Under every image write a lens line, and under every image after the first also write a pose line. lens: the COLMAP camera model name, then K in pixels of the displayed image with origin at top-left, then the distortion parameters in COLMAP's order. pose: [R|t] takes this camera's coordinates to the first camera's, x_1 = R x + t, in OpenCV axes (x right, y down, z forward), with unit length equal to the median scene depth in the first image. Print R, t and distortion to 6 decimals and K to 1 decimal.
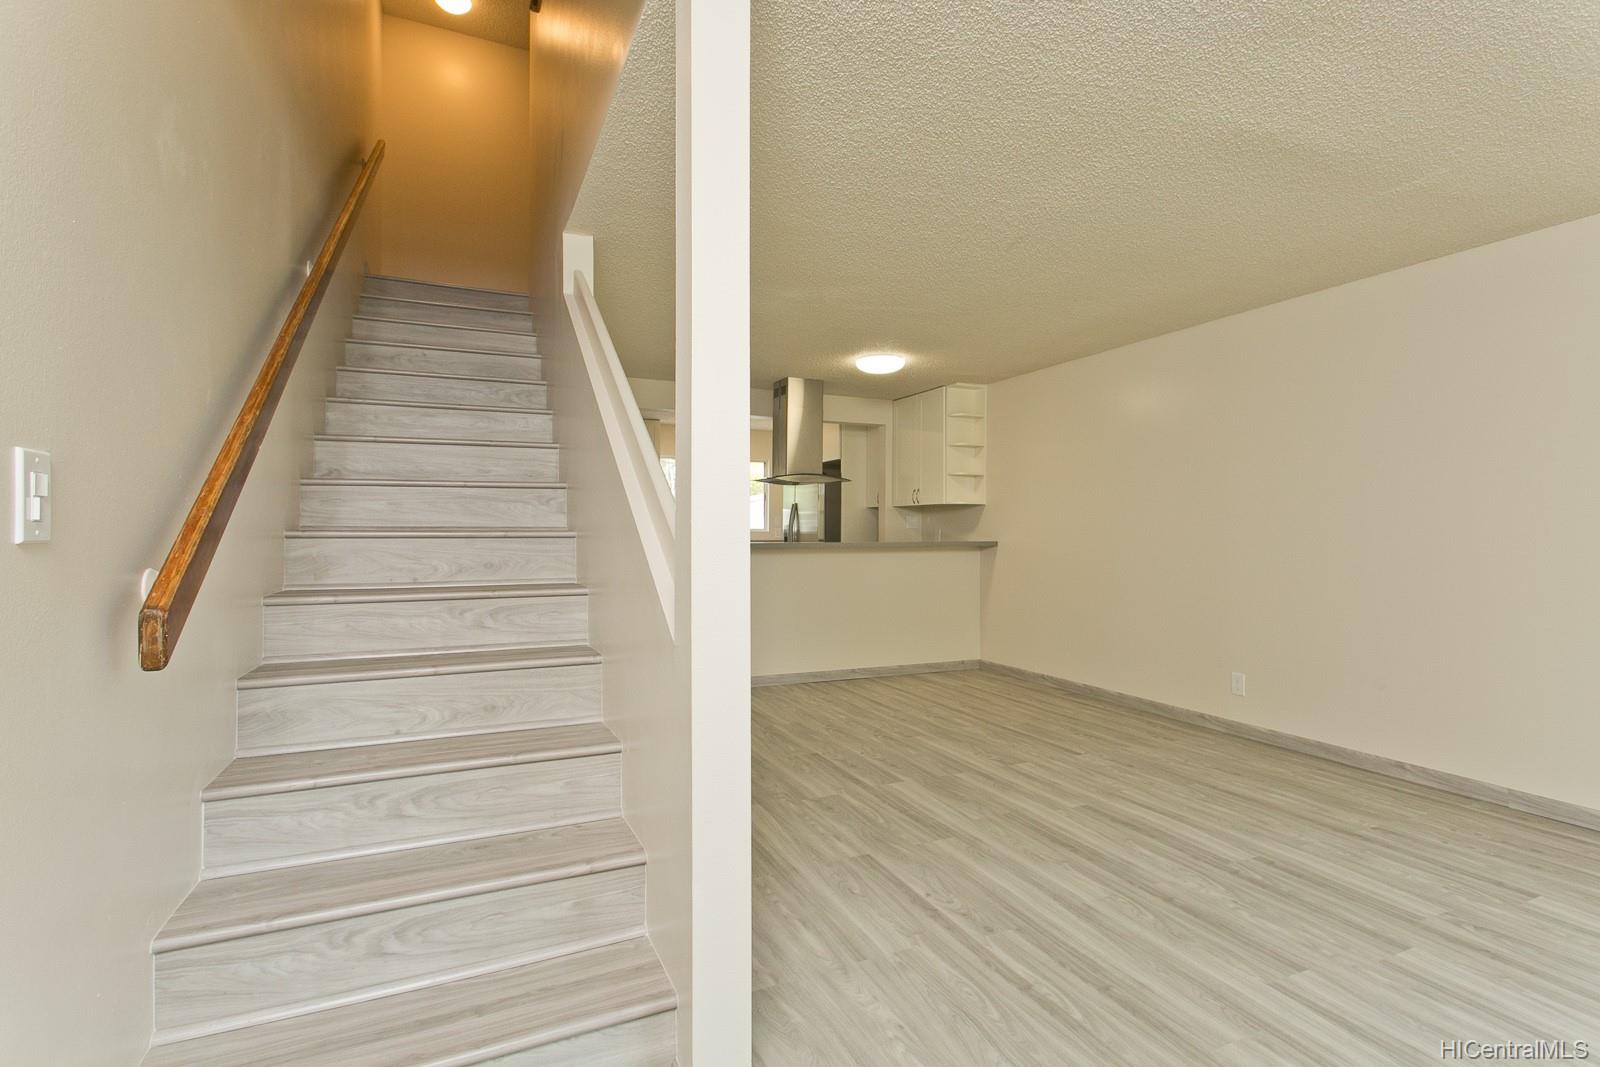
lens RADIAL K [[762.0, 0, 803.6], [0, 762.0, 529.9], [0, 0, 1]] dist [0.001302, 0.001072]
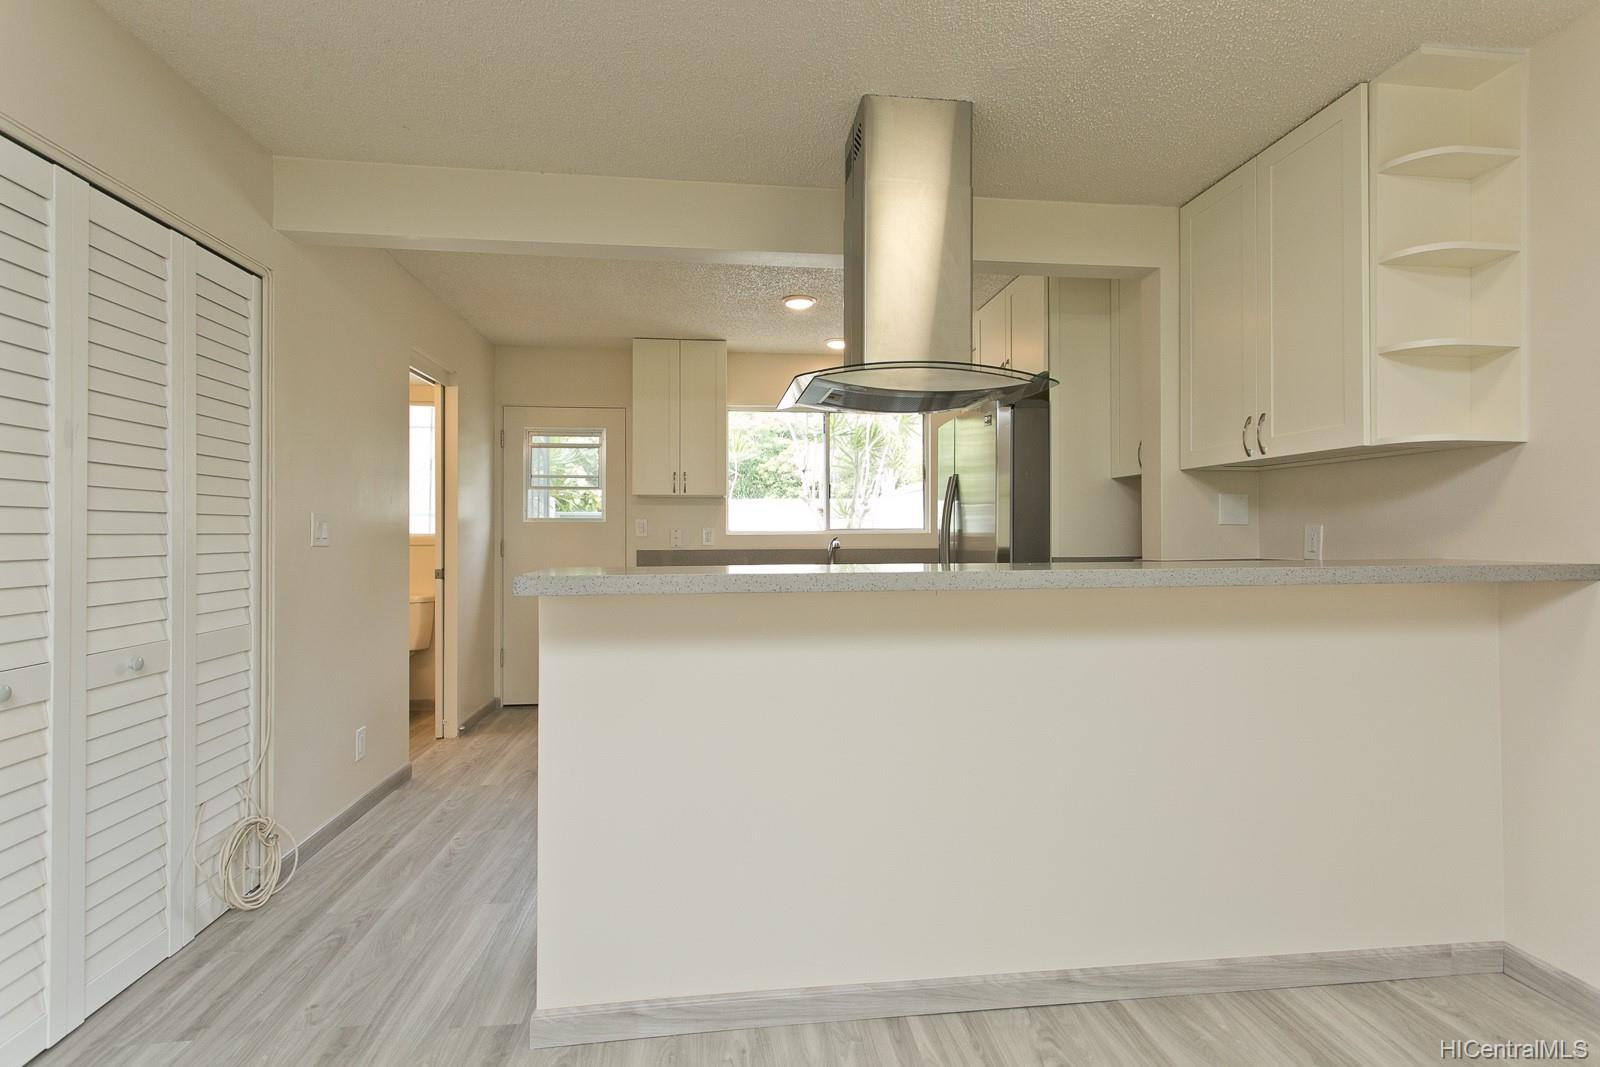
lens RADIAL K [[762.0, 0, 797.6], [0, 762.0, 535.4], [0, 0, 1]] dist [0.001302, 0.001072]
pose [[0.950952, -0.005258, -0.309293, 0.100198], [0.007008, 0.999965, 0.004548, 0.002622], [0.309258, -0.006492, 0.950956, 1.132153]]
